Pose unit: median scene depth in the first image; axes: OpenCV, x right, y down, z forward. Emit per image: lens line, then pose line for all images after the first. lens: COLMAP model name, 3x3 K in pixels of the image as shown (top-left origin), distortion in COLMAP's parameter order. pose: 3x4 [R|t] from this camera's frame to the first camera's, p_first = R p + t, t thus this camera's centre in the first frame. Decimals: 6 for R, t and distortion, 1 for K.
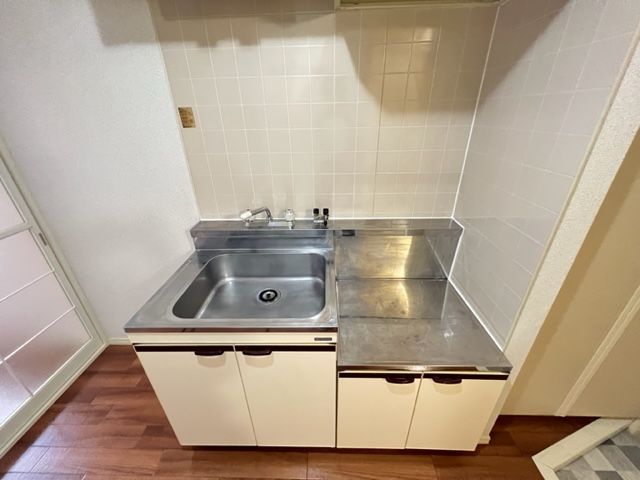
lens RADIAL K [[254.2, 0, 320.9], [0, 254.2, 239.0], [0, 0, 1]] dist [-0.000998, -0.000220]
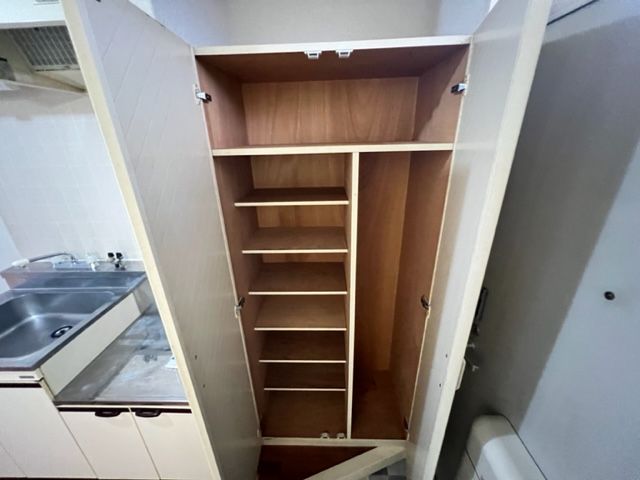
lens RADIAL K [[254.2, 0, 318.5], [0, 254.2, 239.2], [0, 0, 1]] dist [-0.000998, -0.000220]
pose [[0.999935, -0.010646, -0.004038, 1.113970], [0.010334, 0.997438, -0.070782, -0.109033], [0.004782, 0.070735, 0.997484, -0.145923]]
